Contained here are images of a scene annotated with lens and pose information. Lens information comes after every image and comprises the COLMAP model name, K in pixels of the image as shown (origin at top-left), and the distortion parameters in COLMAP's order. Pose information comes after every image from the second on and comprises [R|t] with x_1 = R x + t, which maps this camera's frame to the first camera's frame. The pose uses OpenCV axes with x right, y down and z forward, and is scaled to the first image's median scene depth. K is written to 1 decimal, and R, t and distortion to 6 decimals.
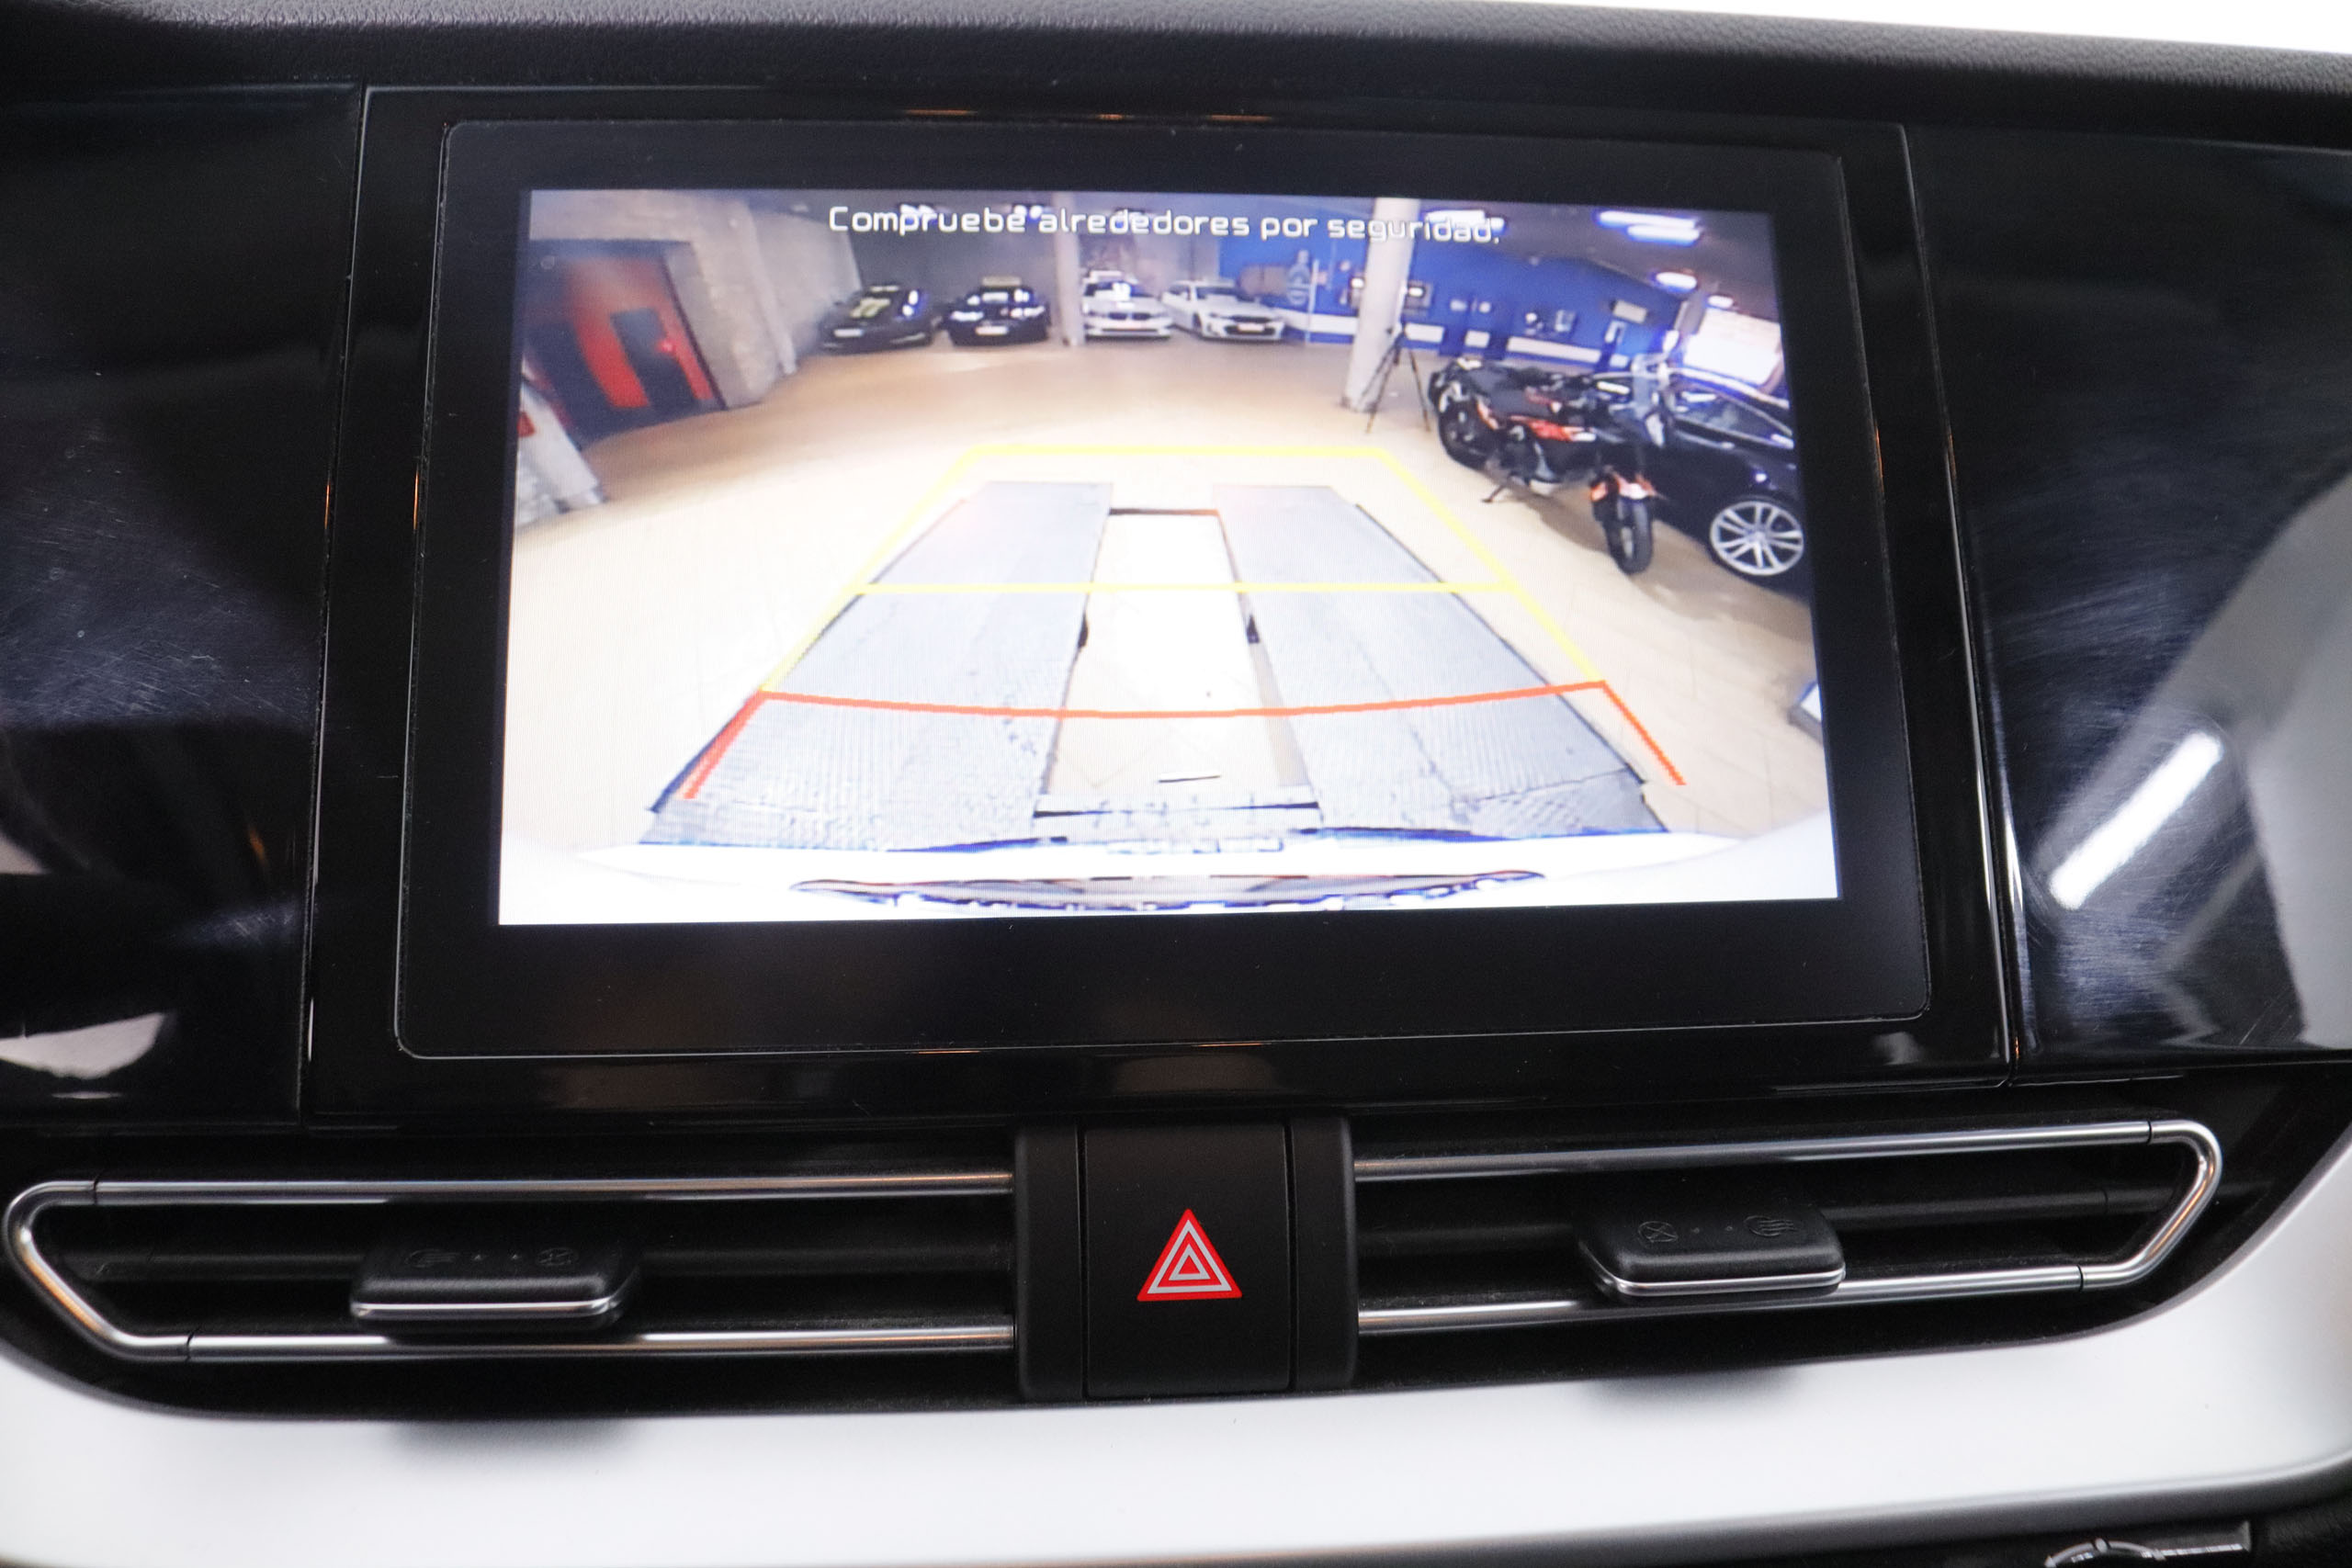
lens RADIAL K [[1930.9, 0, 1182.1], [0, 1930.9, 768.7], [0, 0, 1]] dist [-0.164495, 0.119845]
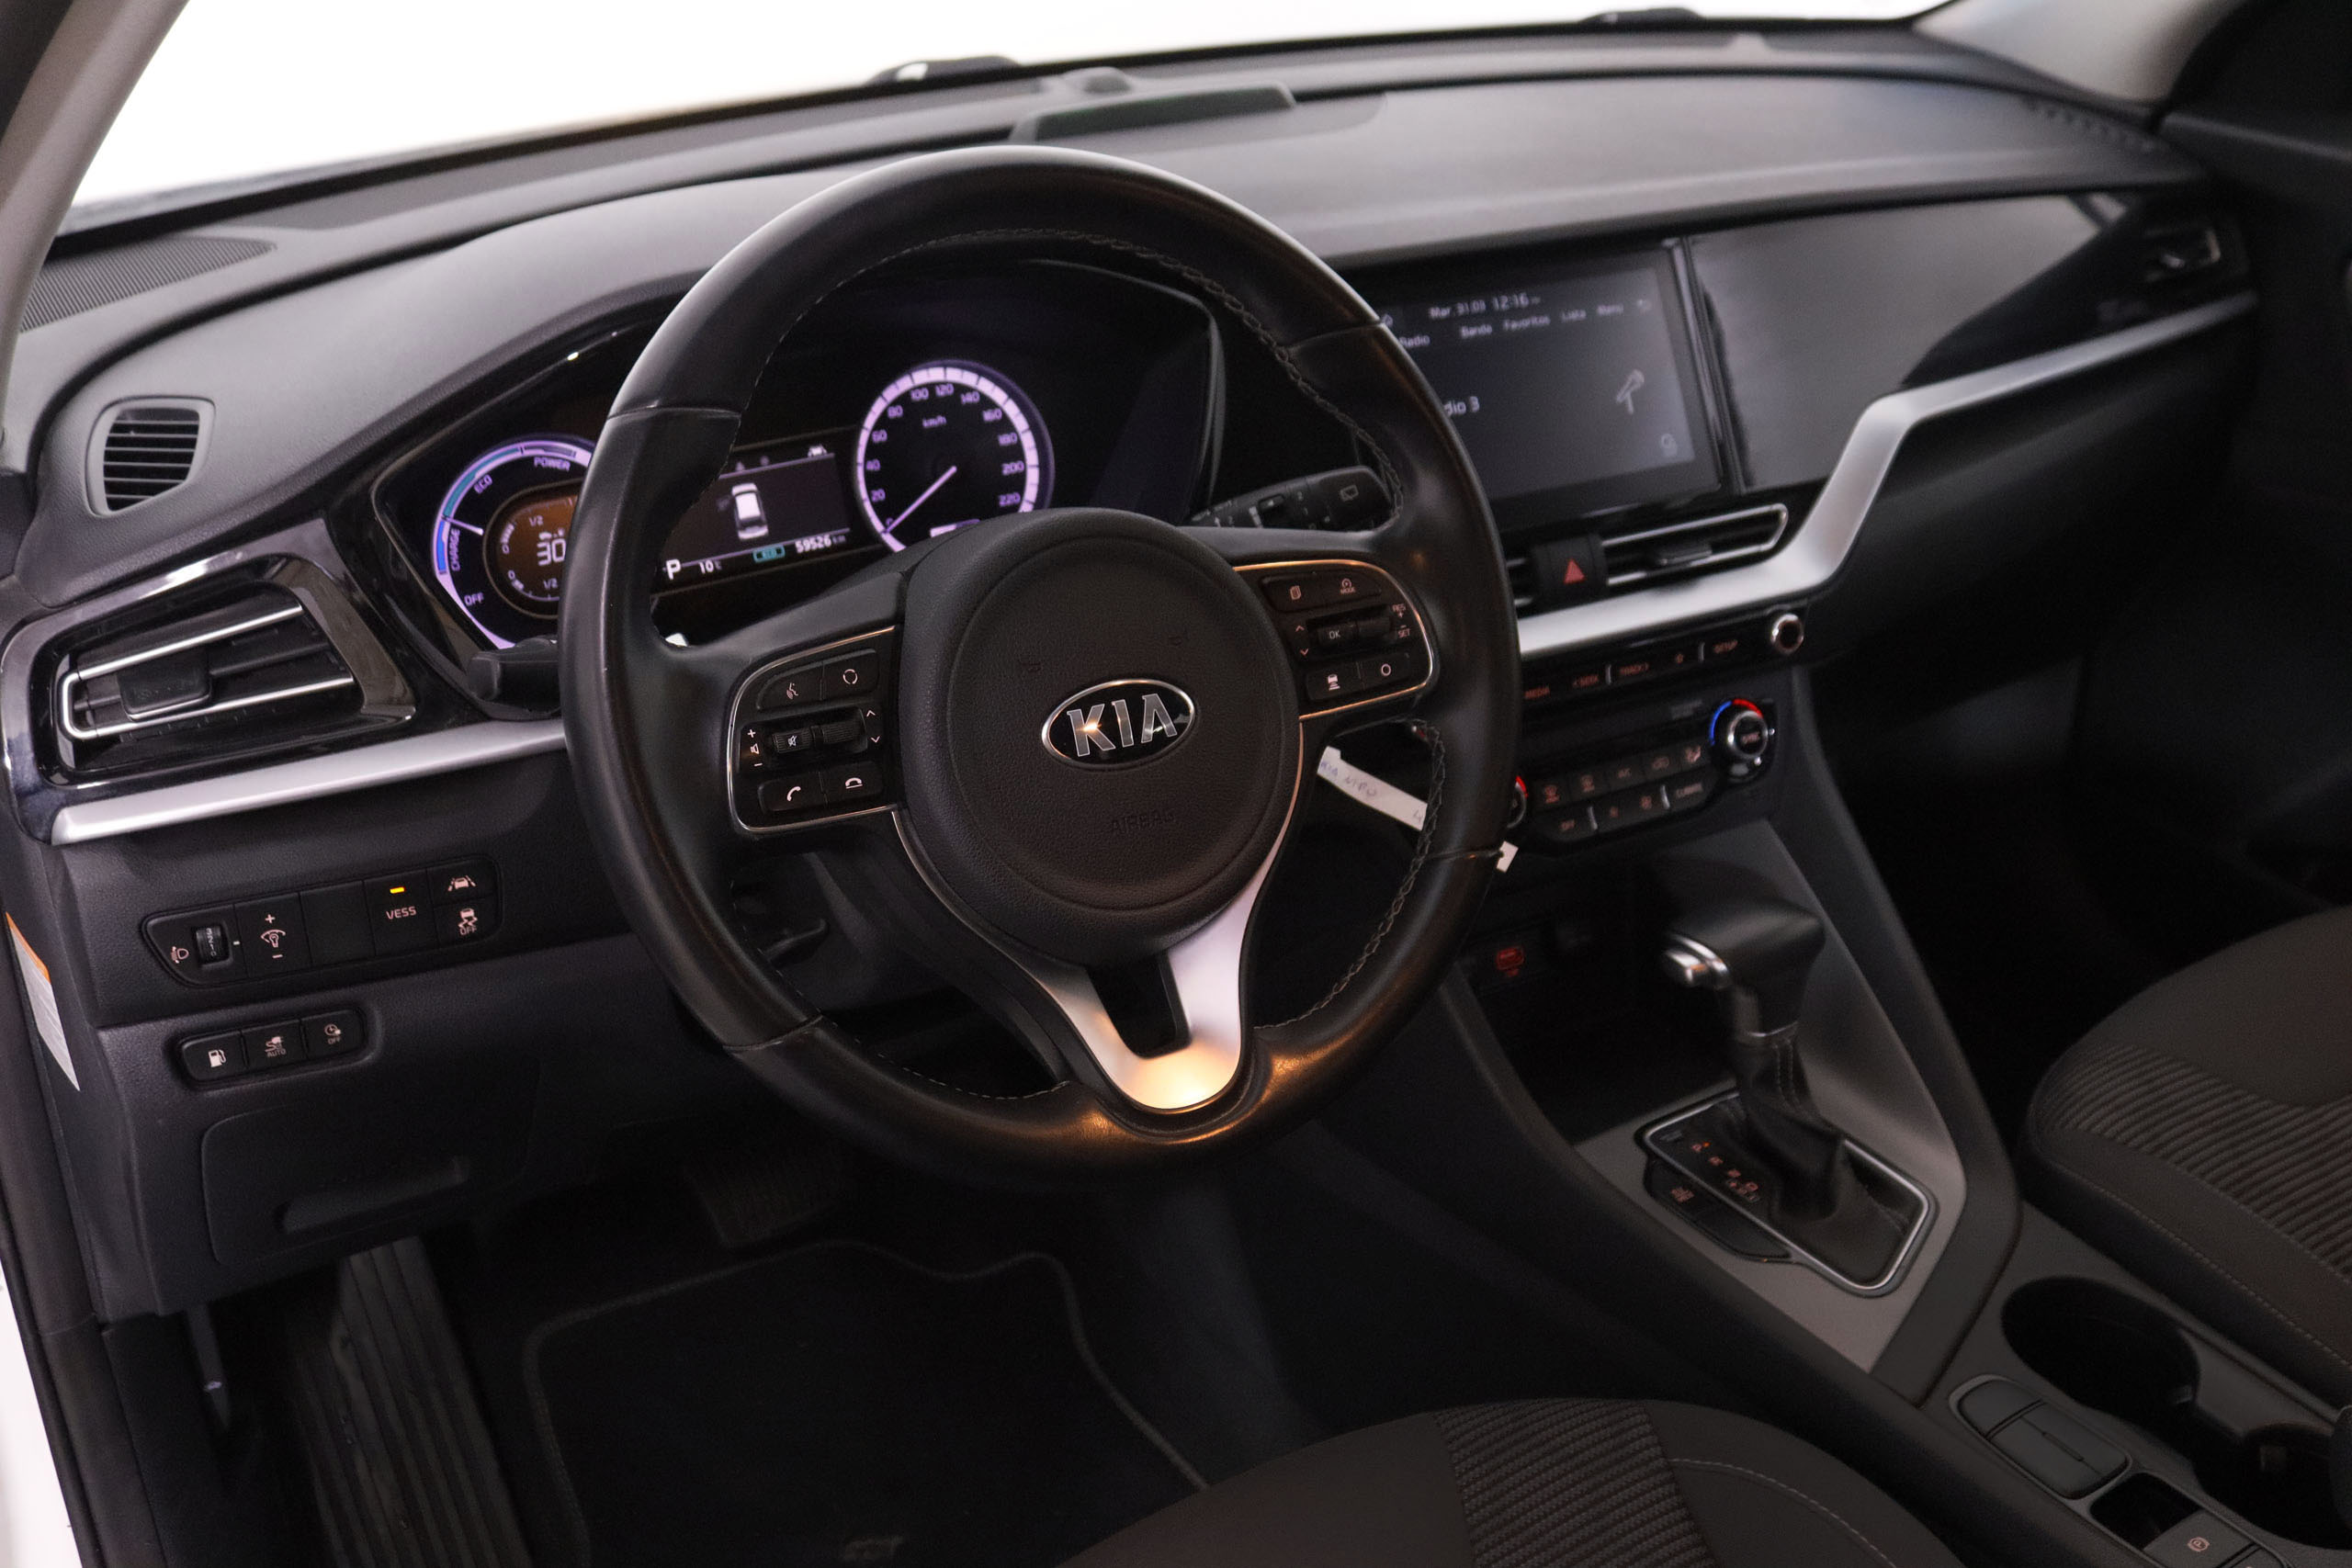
lens RADIAL K [[2262.4, 0, 1184.7], [0, 2262.4, 819.7], [0, 0, 1]] dist [-0.112187, 0.172274]
pose [[0.924387, -0.202775, 0.323095, -2.334364], [0.138926, 0.967798, 0.209919, -0.338455], [-0.355257, -0.149160, 0.922791, -3.086962]]
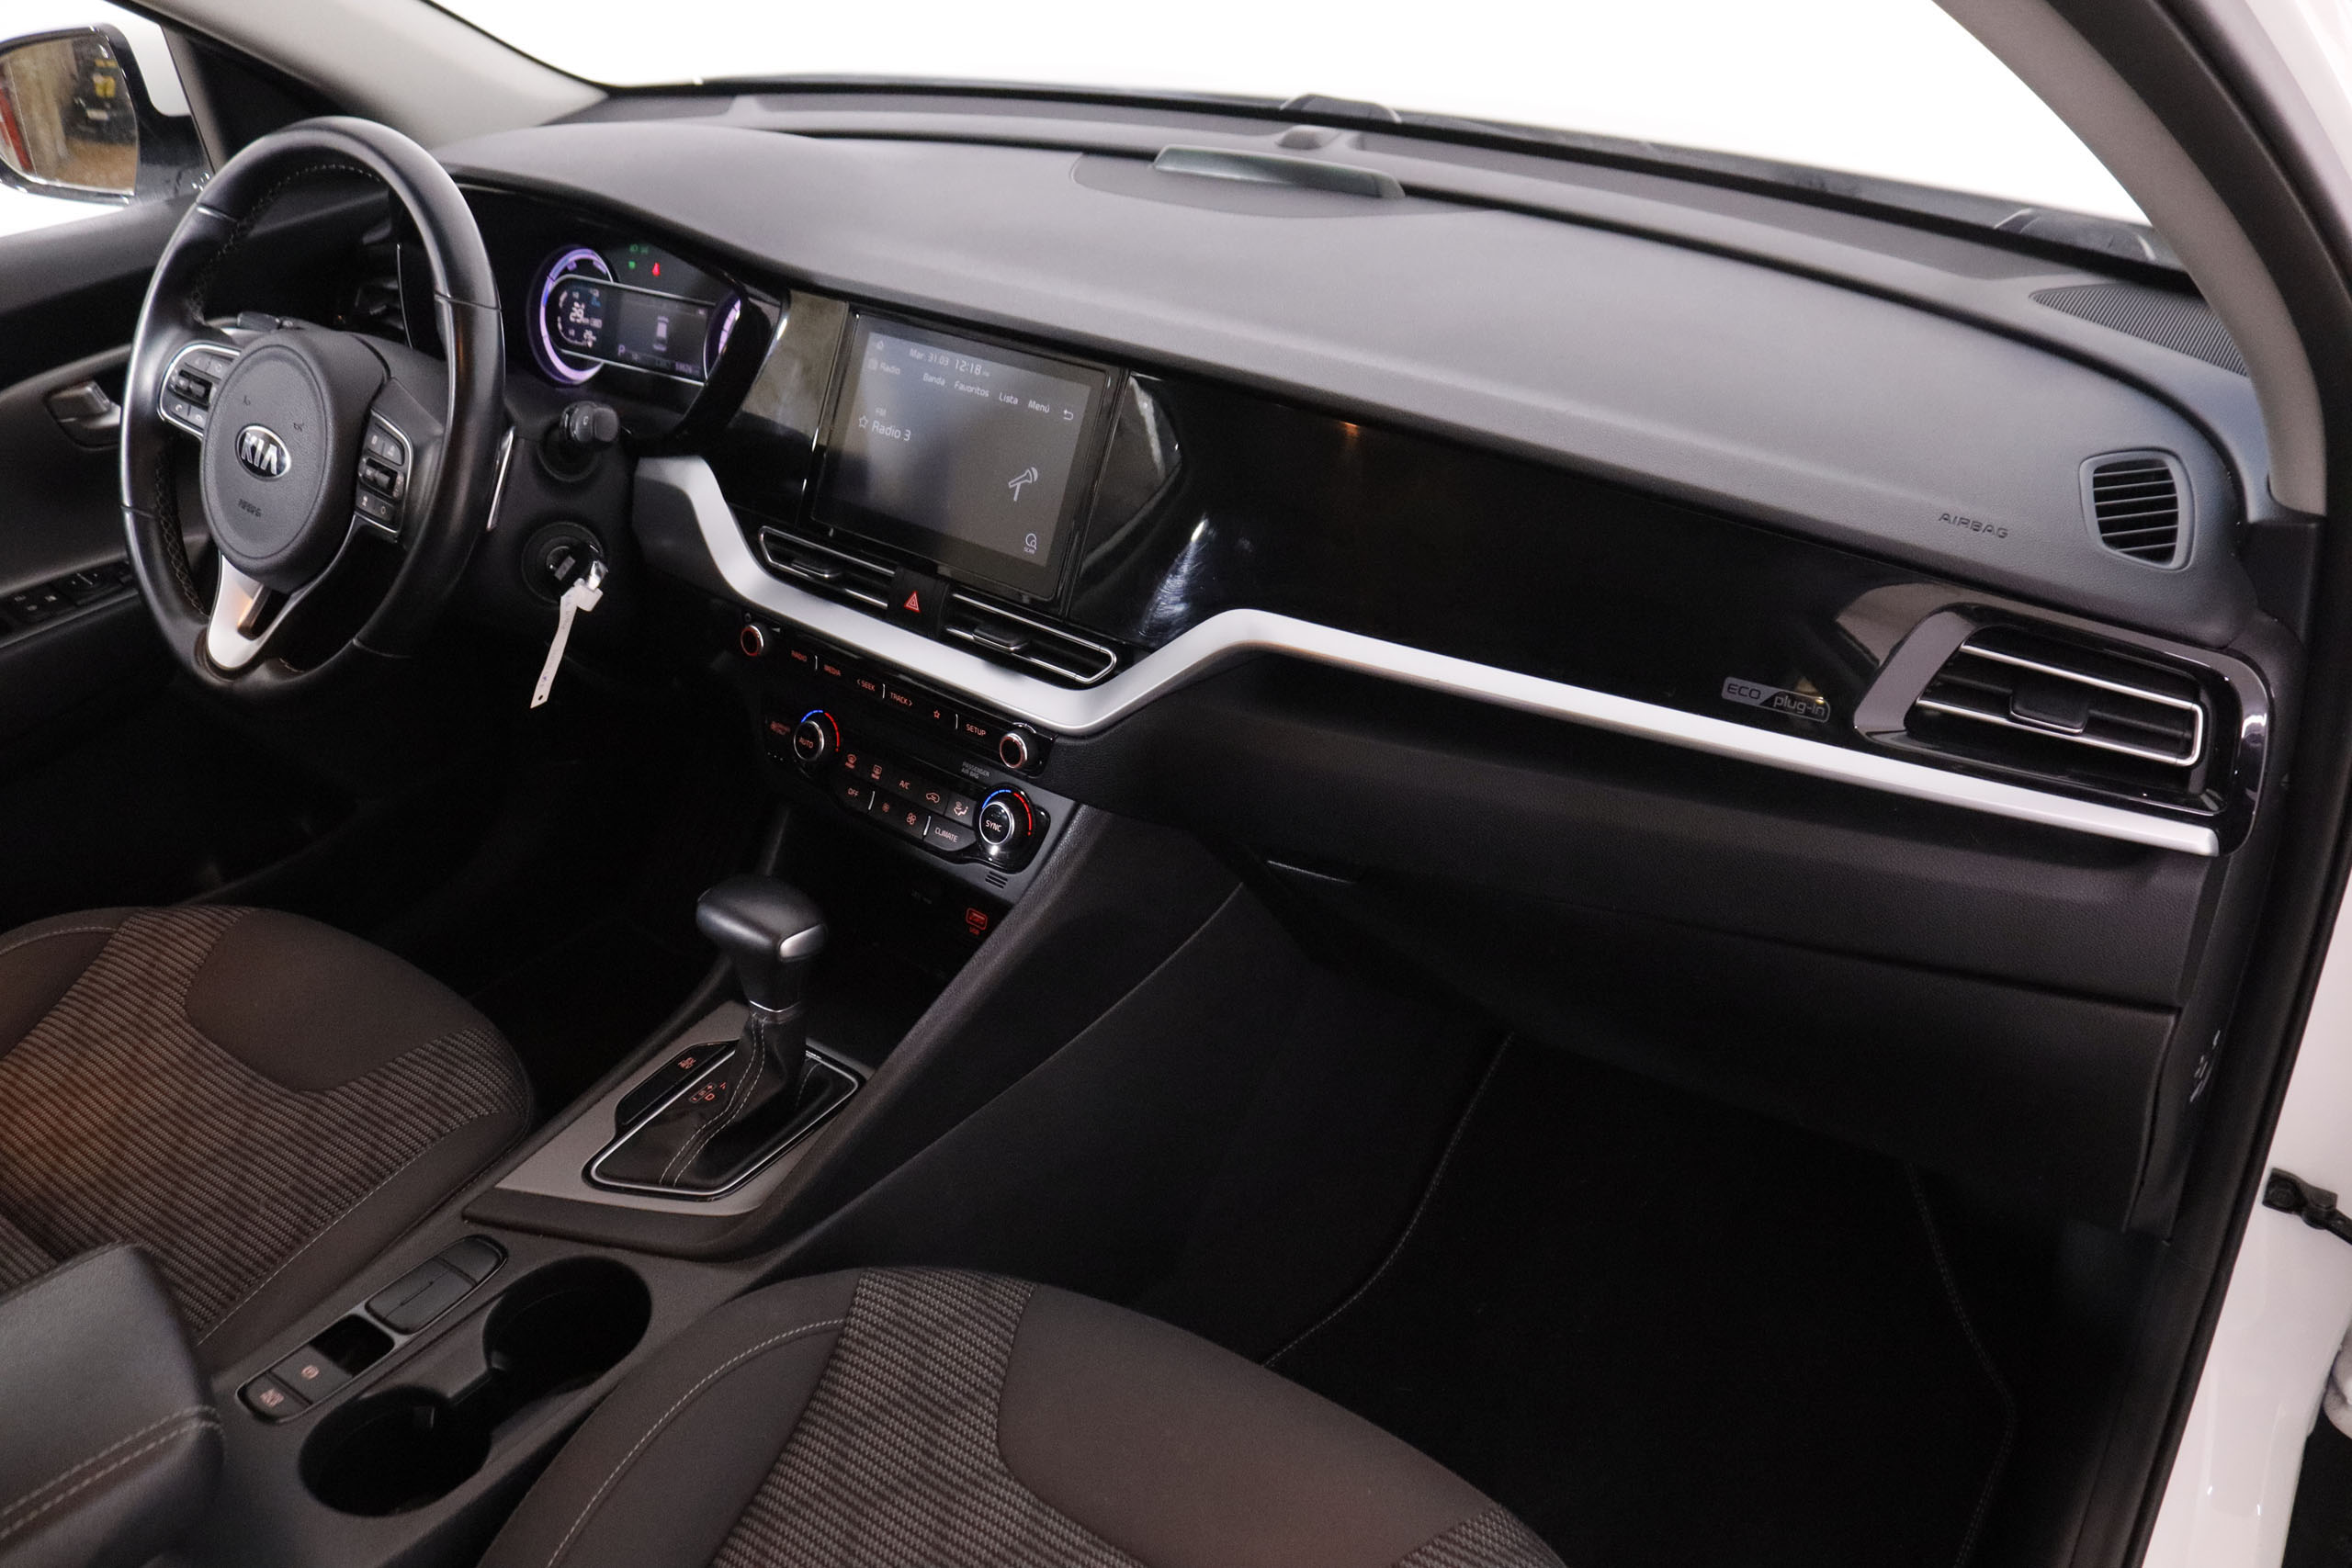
lens RADIAL K [[1930.9, 0, 1182.1], [0, 1930.9, 768.7], [0, 0, 1]] dist [-0.164495, 0.119845]
pose [[0.694587, 0.324269, -0.642183, 3.504235], [-0.165093, 0.940678, 0.296428, -0.832865], [0.700209, -0.099875, 0.706917, -1.839607]]
